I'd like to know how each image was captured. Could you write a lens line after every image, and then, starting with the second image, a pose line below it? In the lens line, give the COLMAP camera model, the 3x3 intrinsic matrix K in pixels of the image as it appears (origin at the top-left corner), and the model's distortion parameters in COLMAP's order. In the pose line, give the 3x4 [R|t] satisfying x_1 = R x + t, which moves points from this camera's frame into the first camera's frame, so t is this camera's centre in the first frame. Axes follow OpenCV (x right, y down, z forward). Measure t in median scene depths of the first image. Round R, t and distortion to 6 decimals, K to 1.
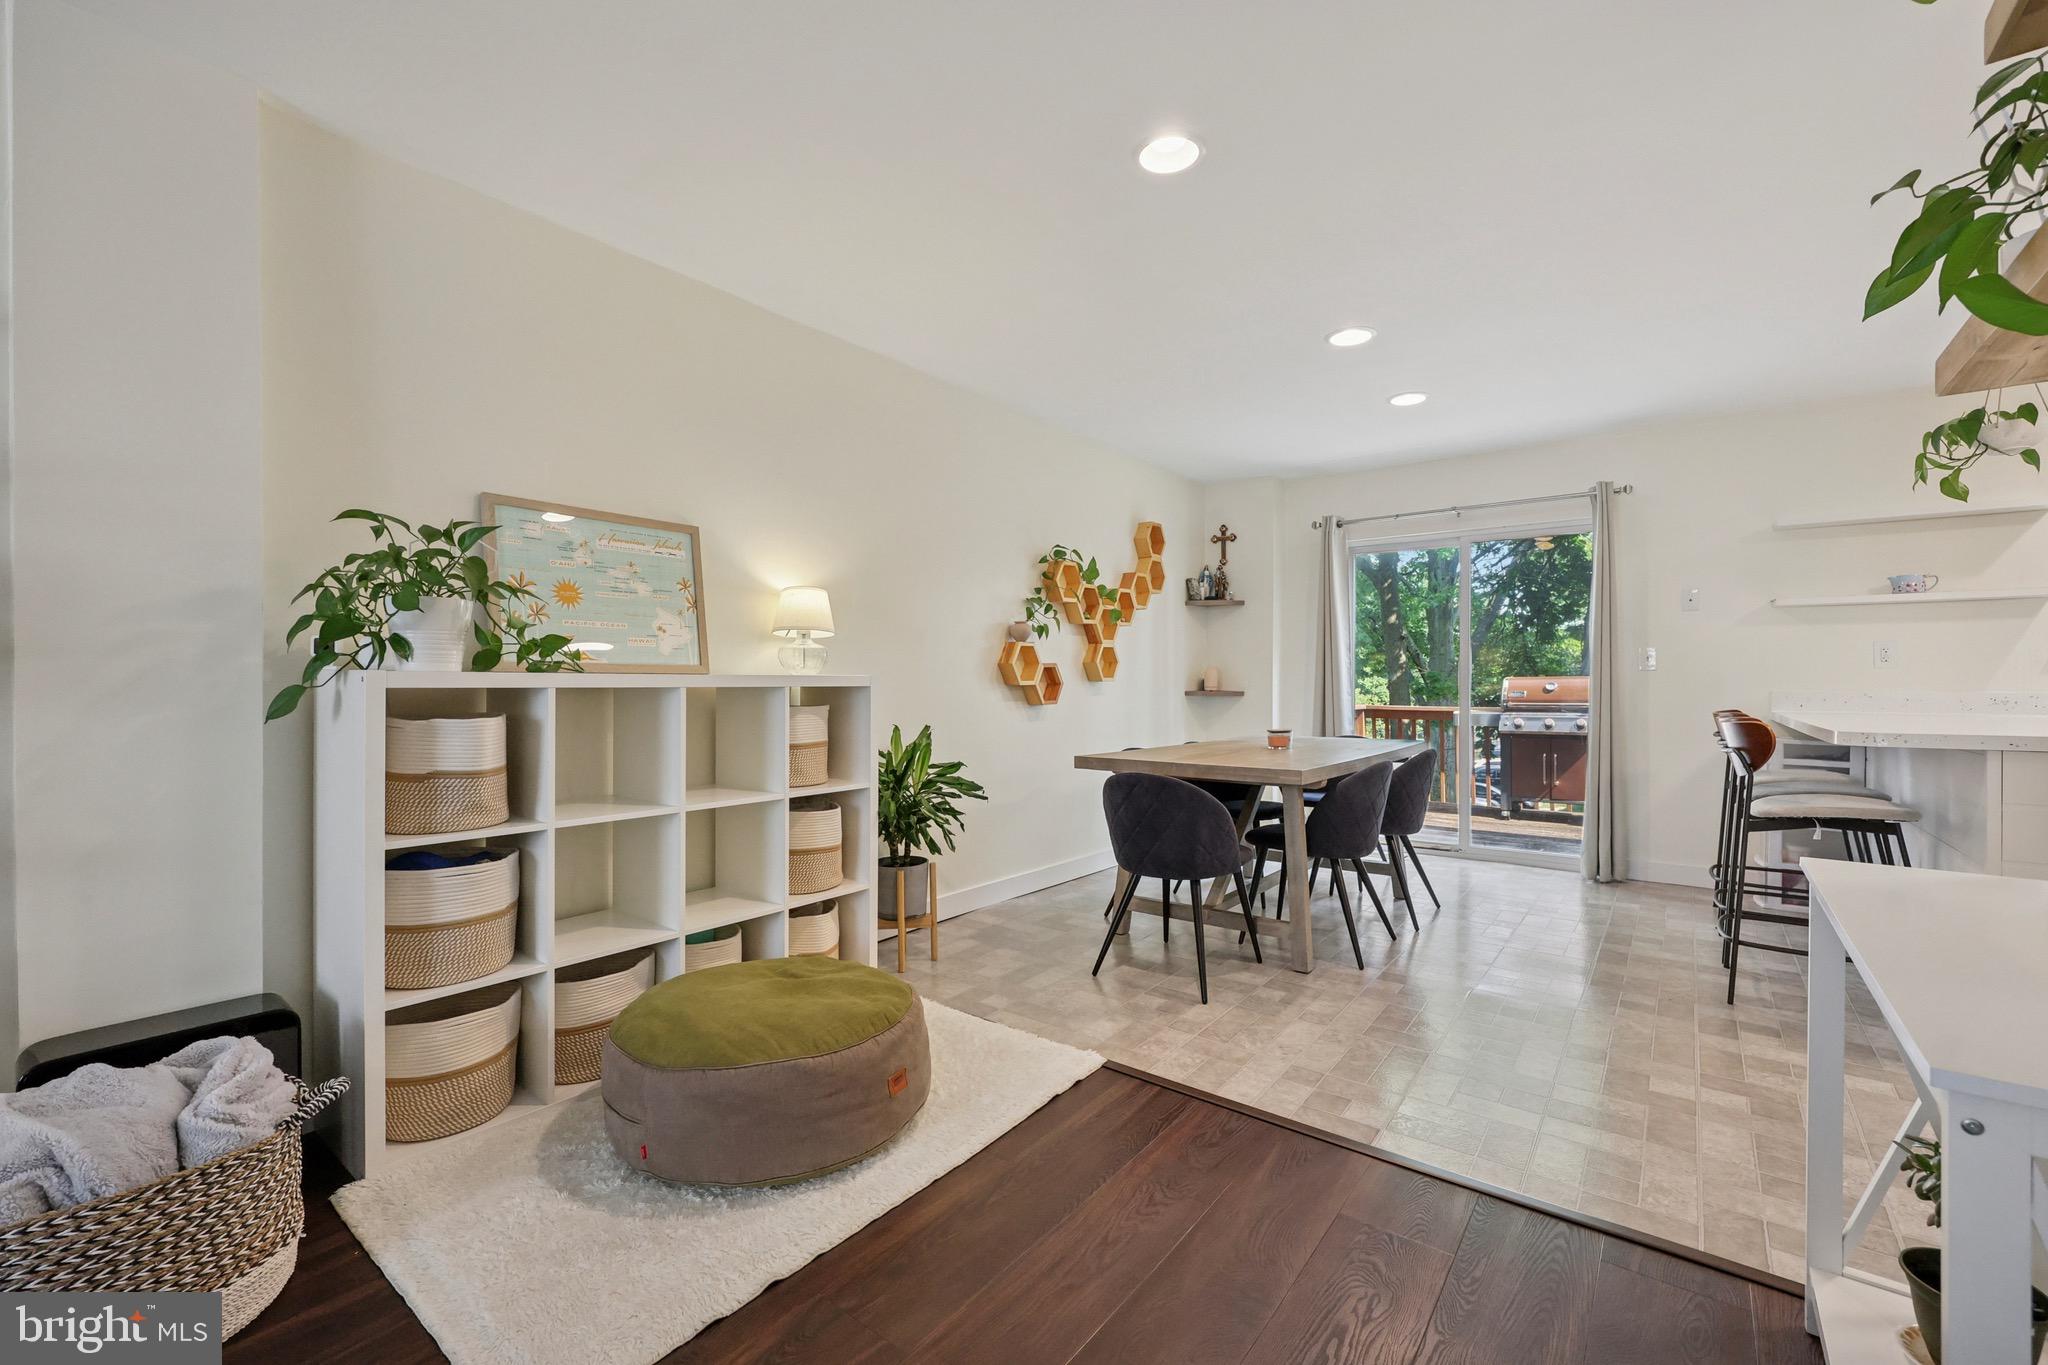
lens RADIAL K [[845.0, 0, 1024.0], [0, 845.0, 682.5], [0, 0, 1]] dist [-0.001406, -0.000491]
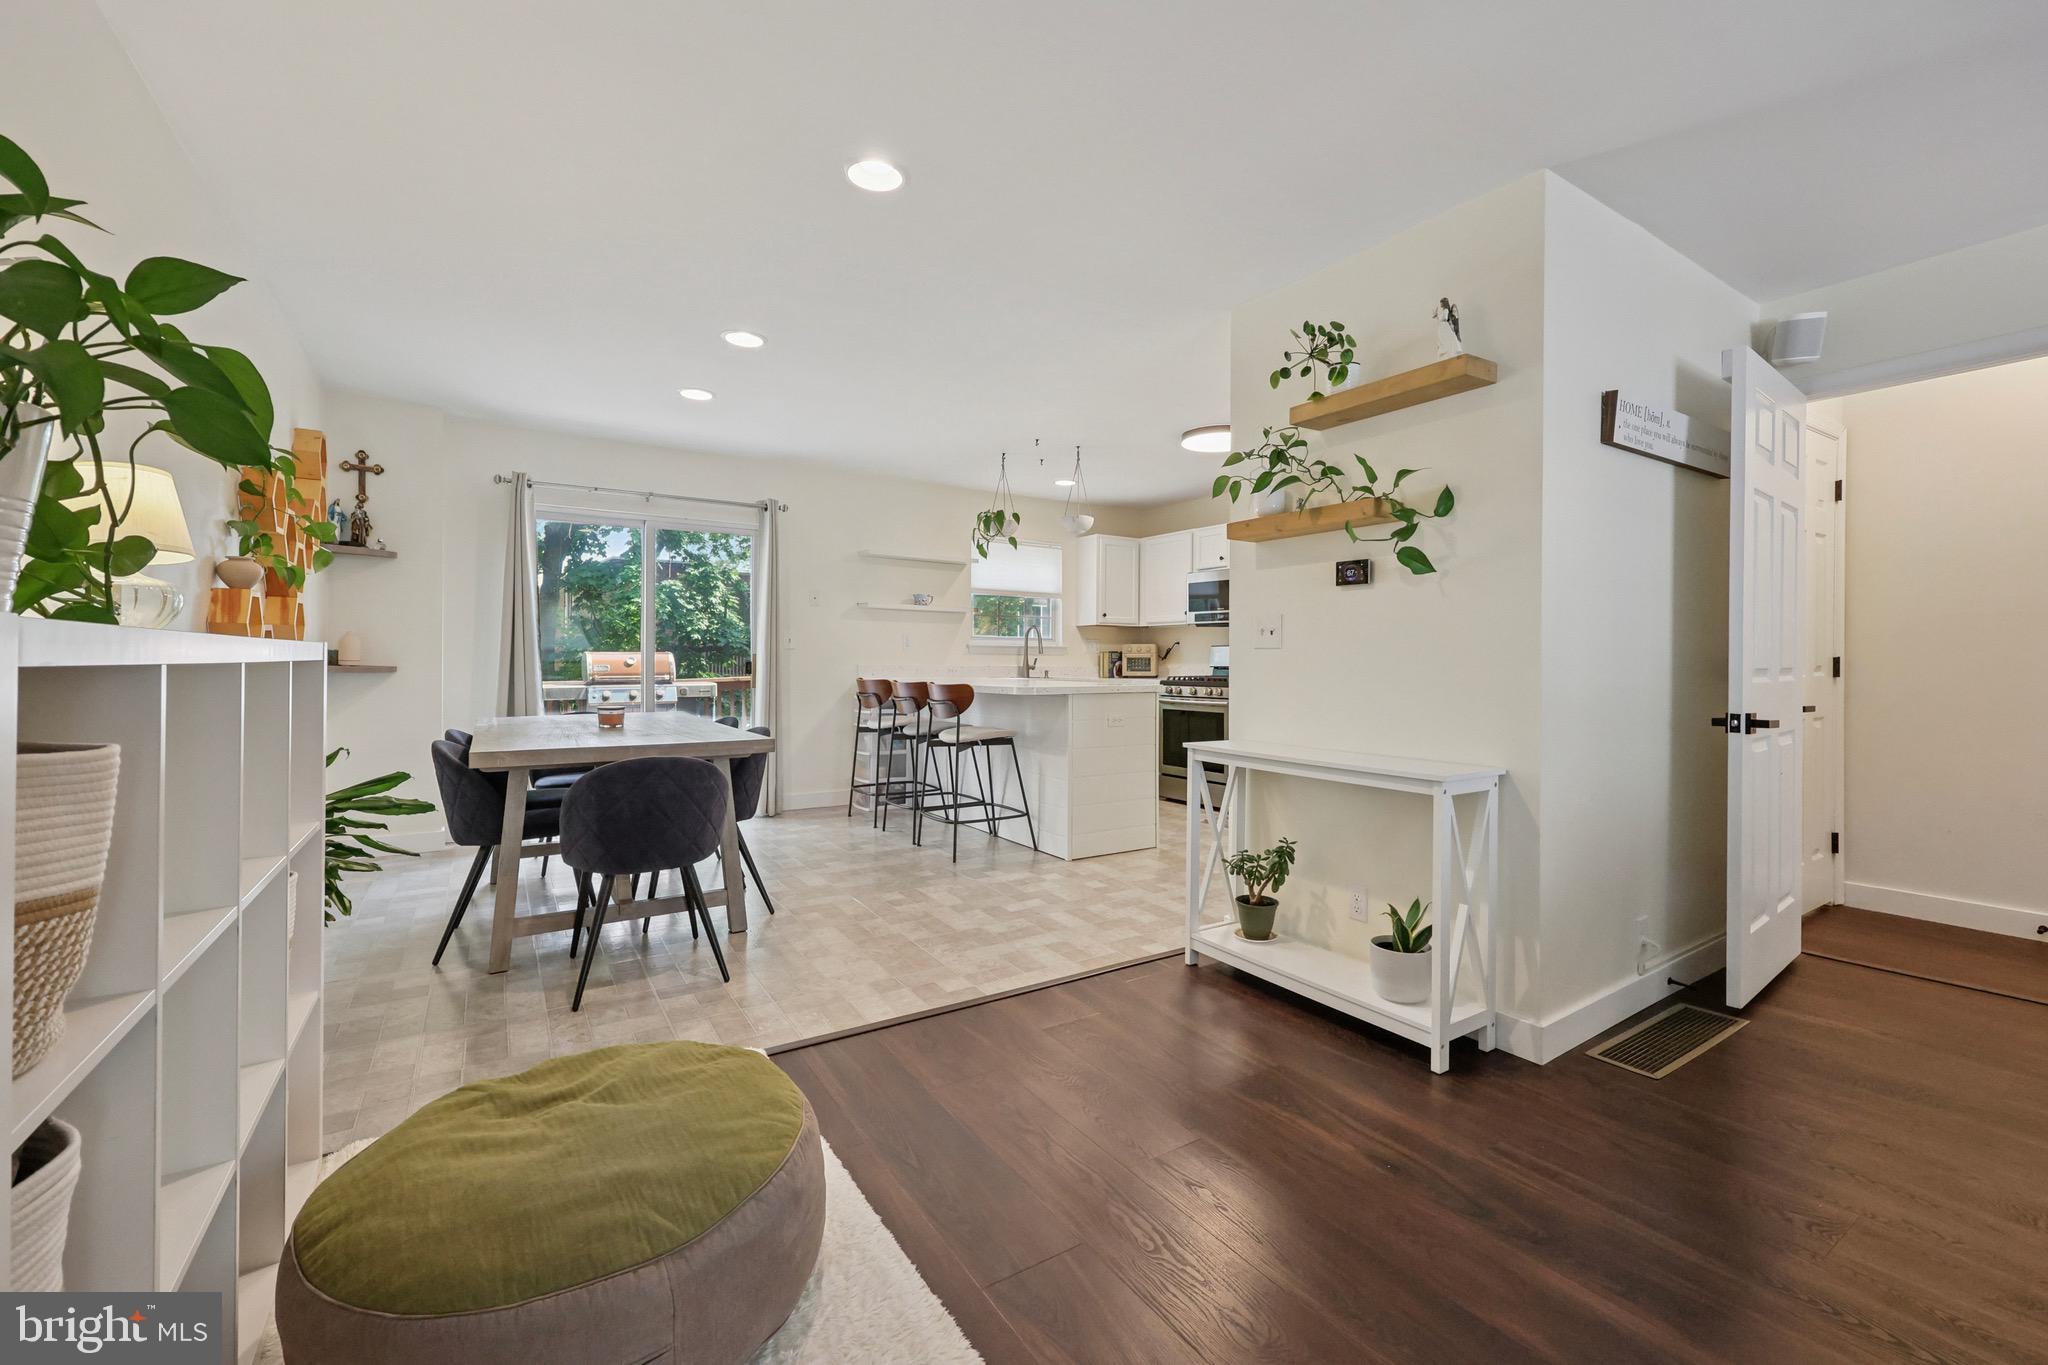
lens RADIAL K [[848.4, 0, 1047.7], [0, 848.4, 658.7], [0, 0, 1]] dist [-0.000185, 0.000072]
pose [[0.315121, 0.004049, 0.949043, -0.462309], [-0.006689, 0.999976, -0.002046, 0.000879], [-0.949028, -0.005704, 0.315140, 0.250862]]
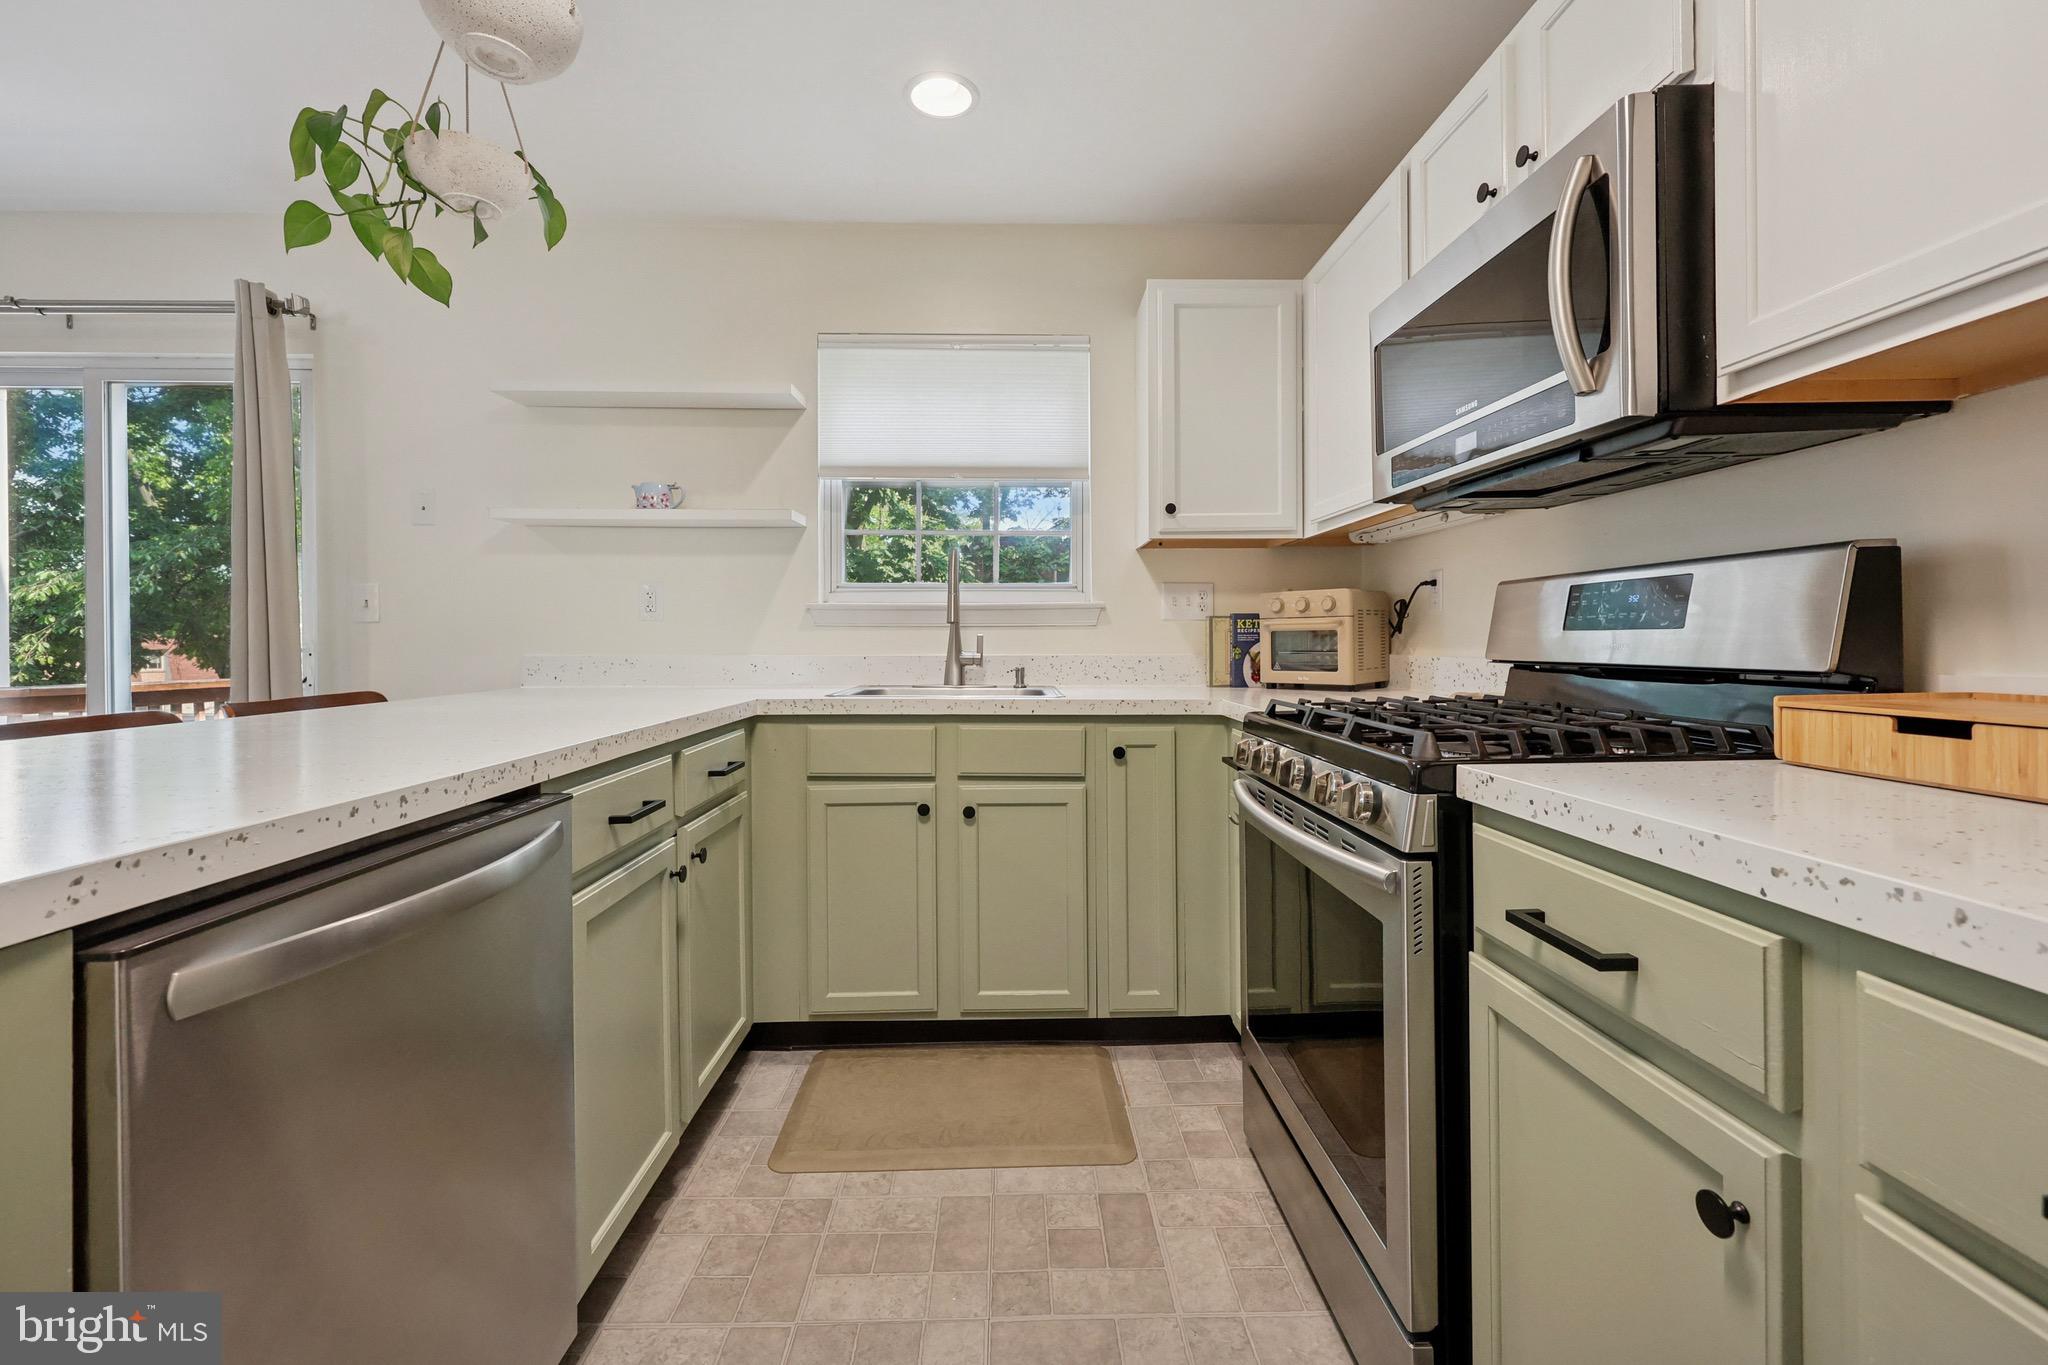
lens RADIAL K [[855.6, 0, 1022.8], [0, 855.6, 644.4], [0, 0, 1]] dist [0.000151, -0.000011]
pose [[0.776134, -0.008188, 0.630515, 0.873330], [0.003608, 0.999957, 0.008544, -0.002853], [-0.630558, -0.004356, 0.776130, 0.287108]]
